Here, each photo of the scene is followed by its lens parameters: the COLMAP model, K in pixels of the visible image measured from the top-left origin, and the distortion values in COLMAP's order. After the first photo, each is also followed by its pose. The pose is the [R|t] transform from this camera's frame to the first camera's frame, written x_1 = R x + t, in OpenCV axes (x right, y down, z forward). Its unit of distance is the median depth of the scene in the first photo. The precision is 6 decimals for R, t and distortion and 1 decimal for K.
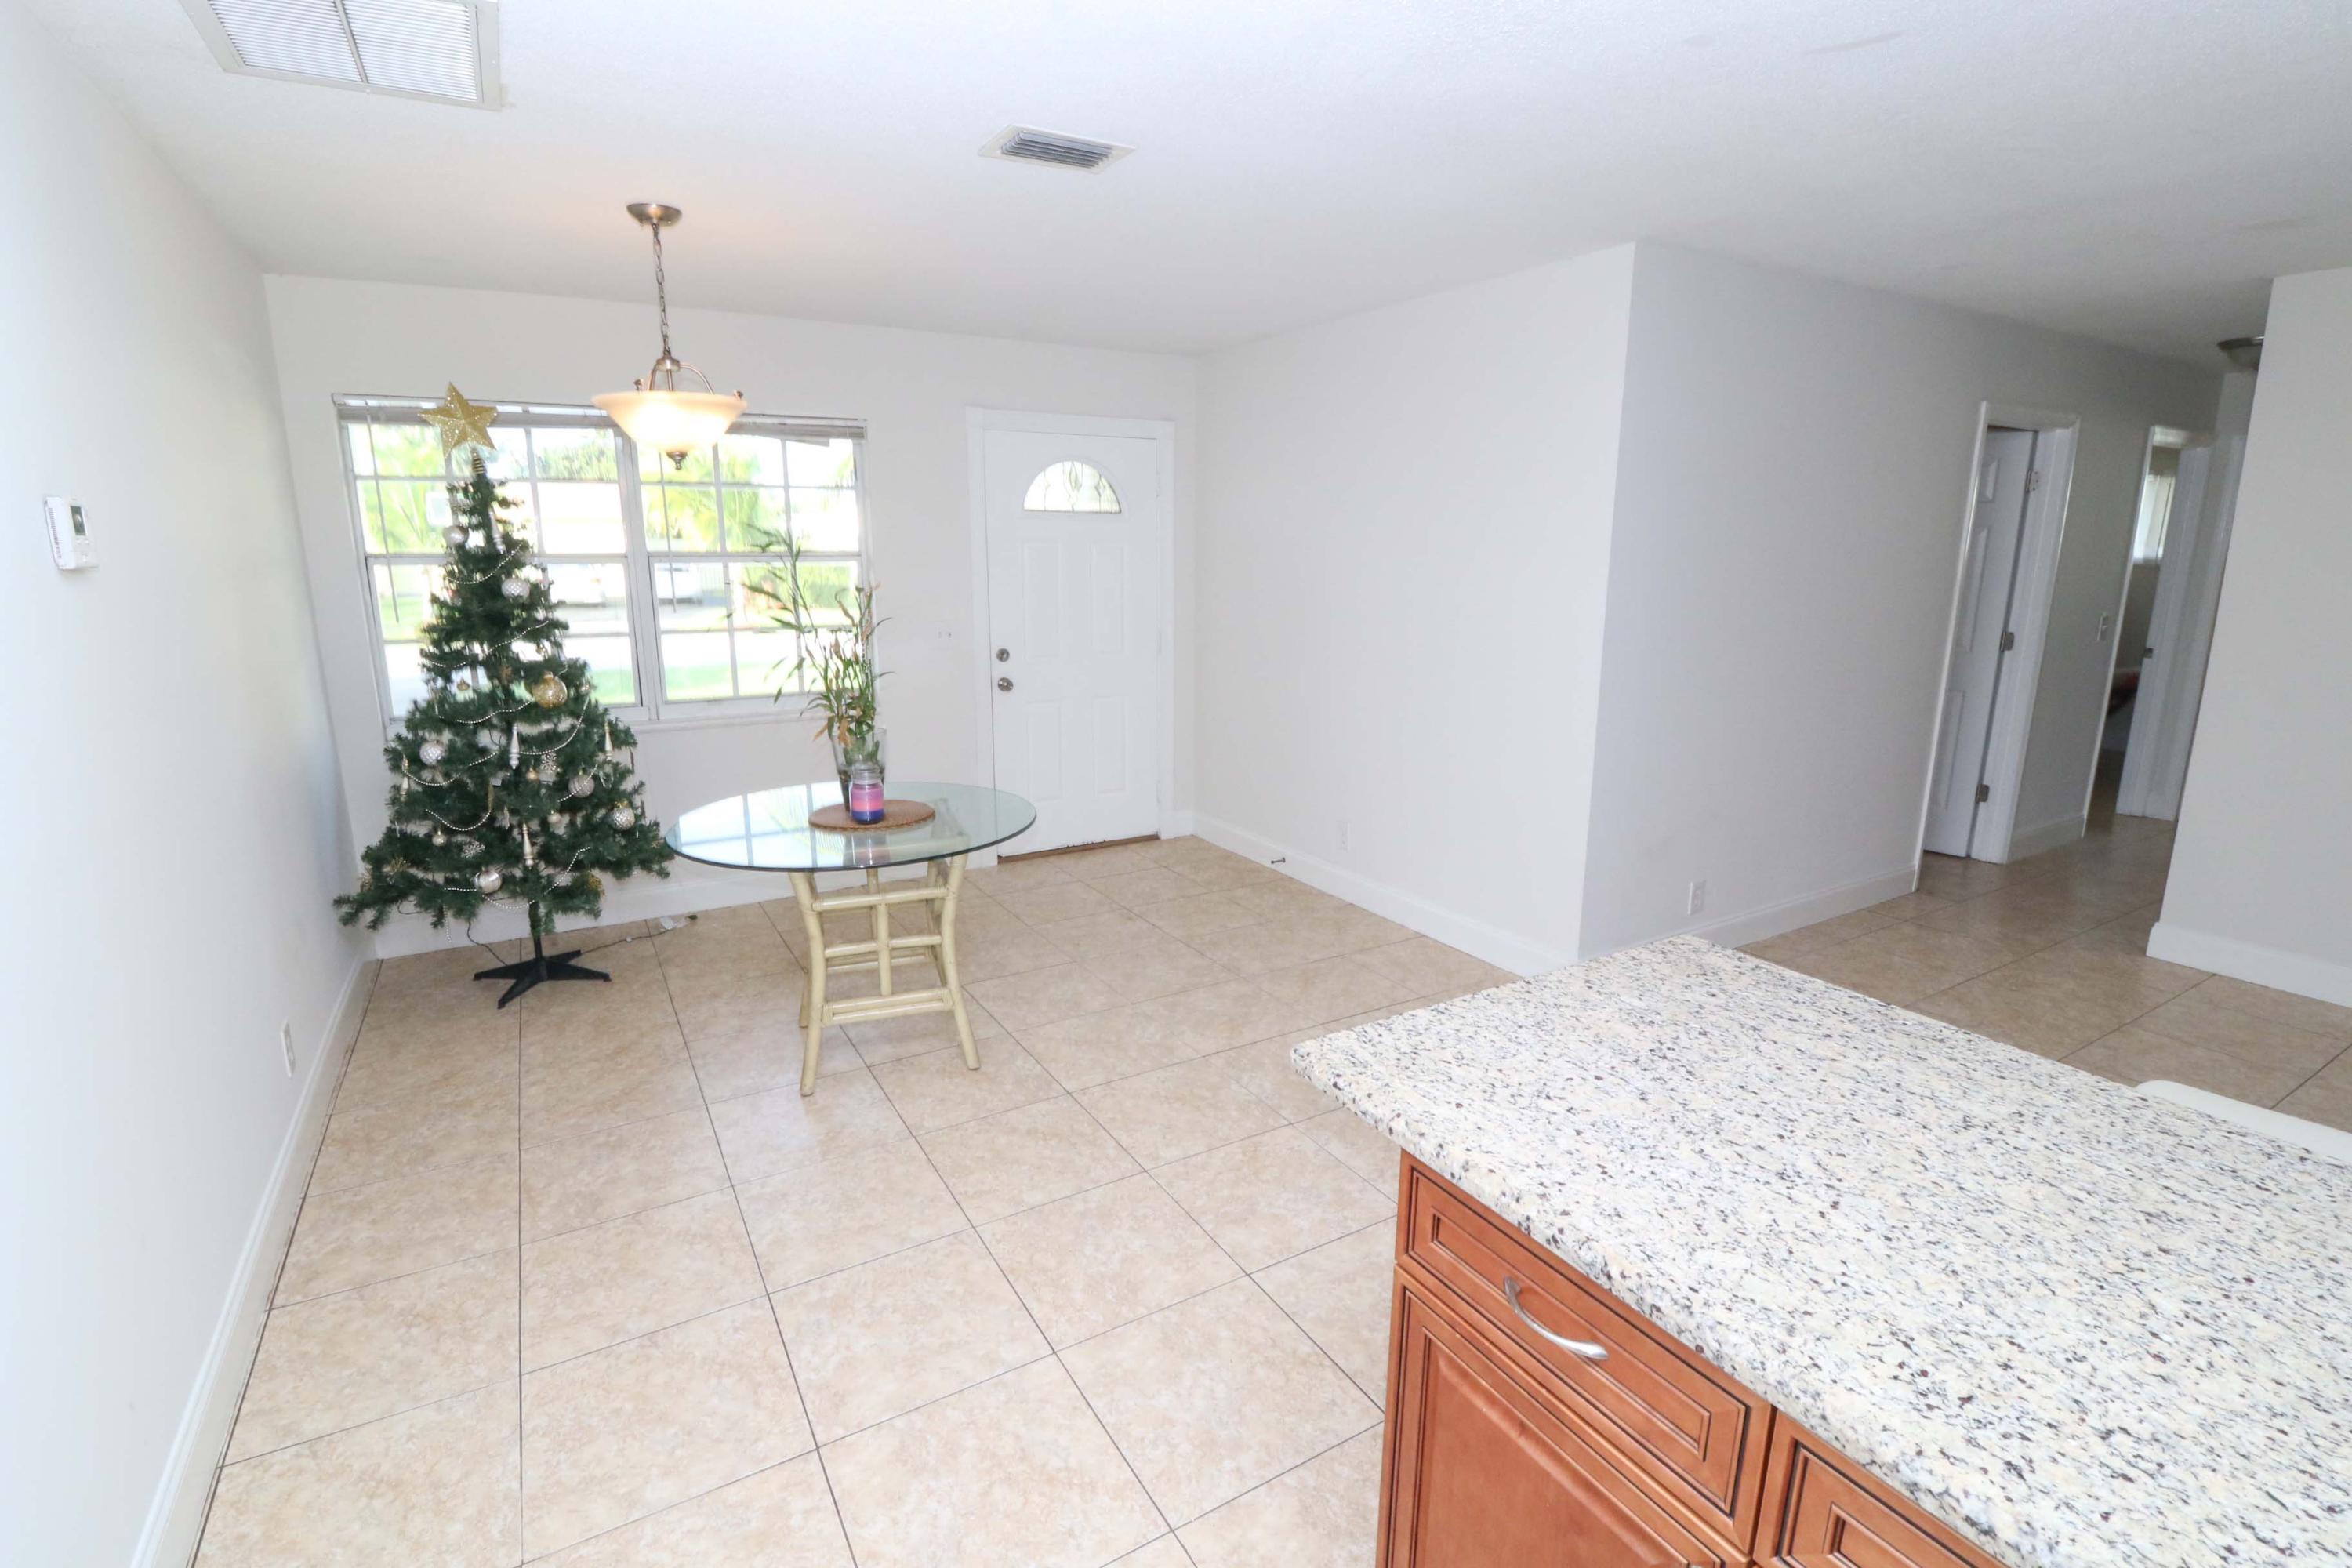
lens RADIAL K [[1092.6, 0, 1179.3], [0, 1092.6, 779.5], [0, 0, 1]] dist [-0.002653, -0.000359]
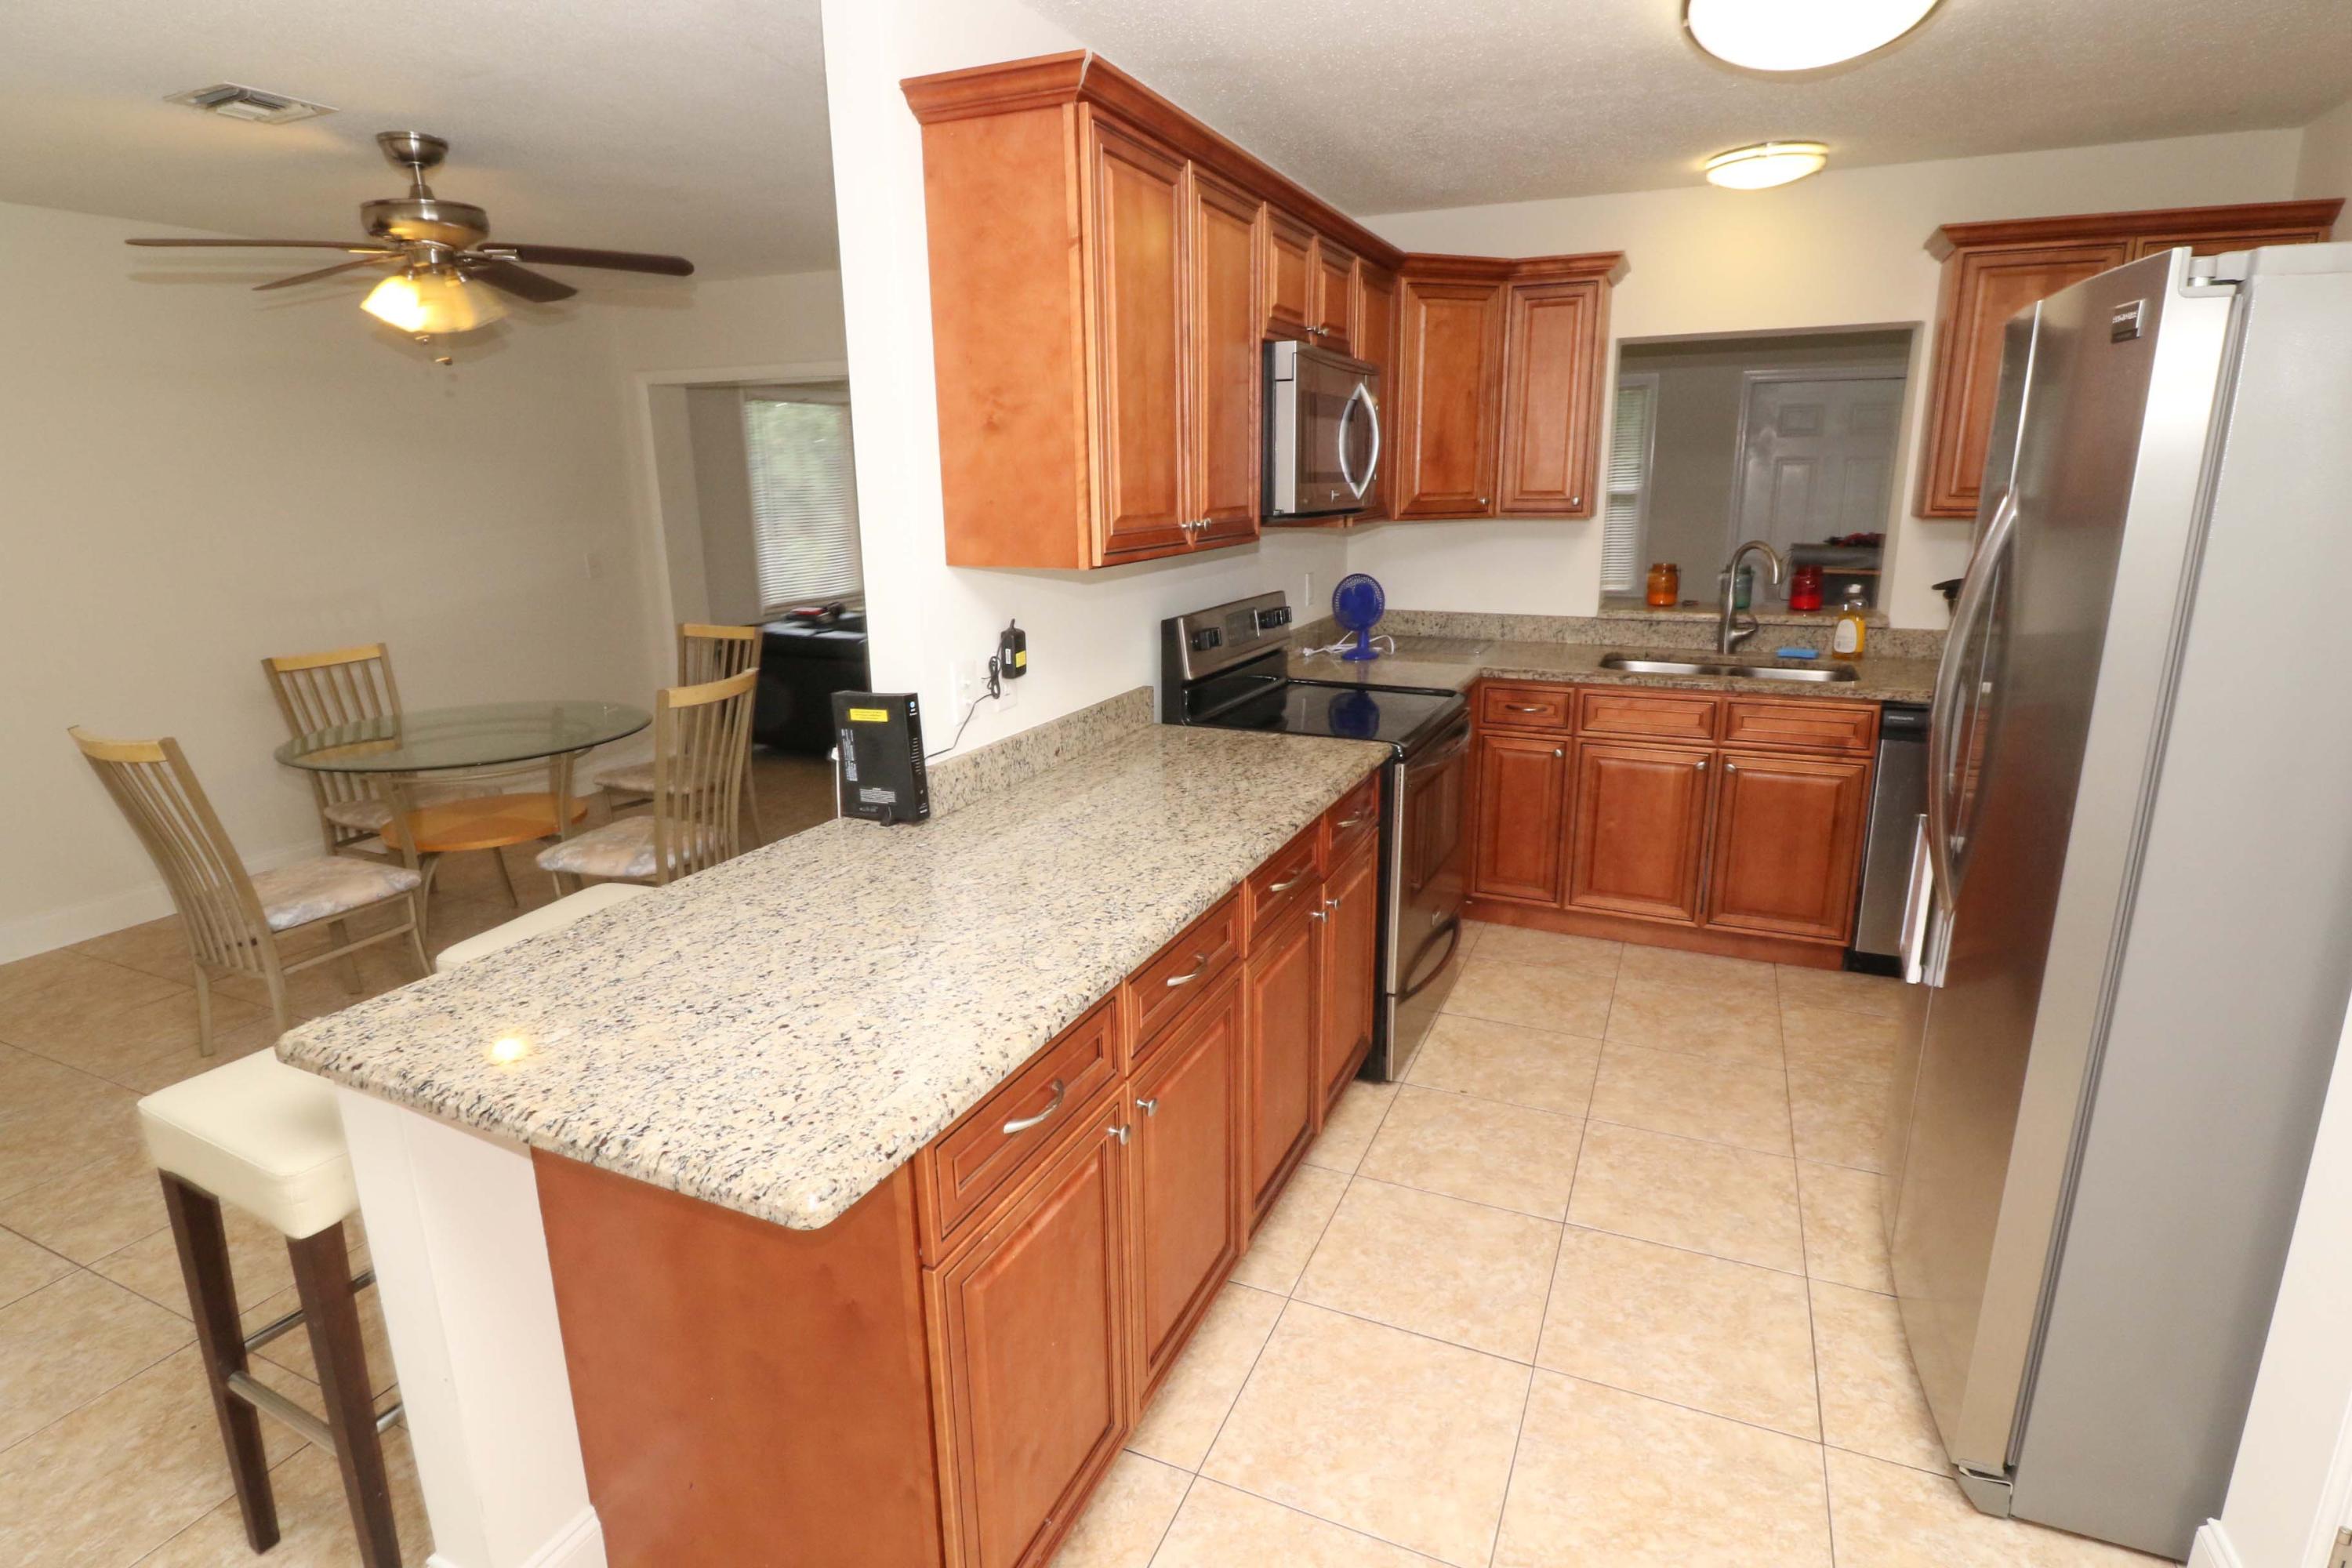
lens RADIAL K [[1198.2, 0, 1179.3], [0, 1198.2, 780.6], [0, 0, 1]] dist [0.003324, 0.000305]
pose [[-0.579517, -0.198750, 0.790354, -0.619046], [0.185825, 0.912033, 0.365603, -0.250416], [-0.793492, 0.358740, -0.491605, 1.168912]]
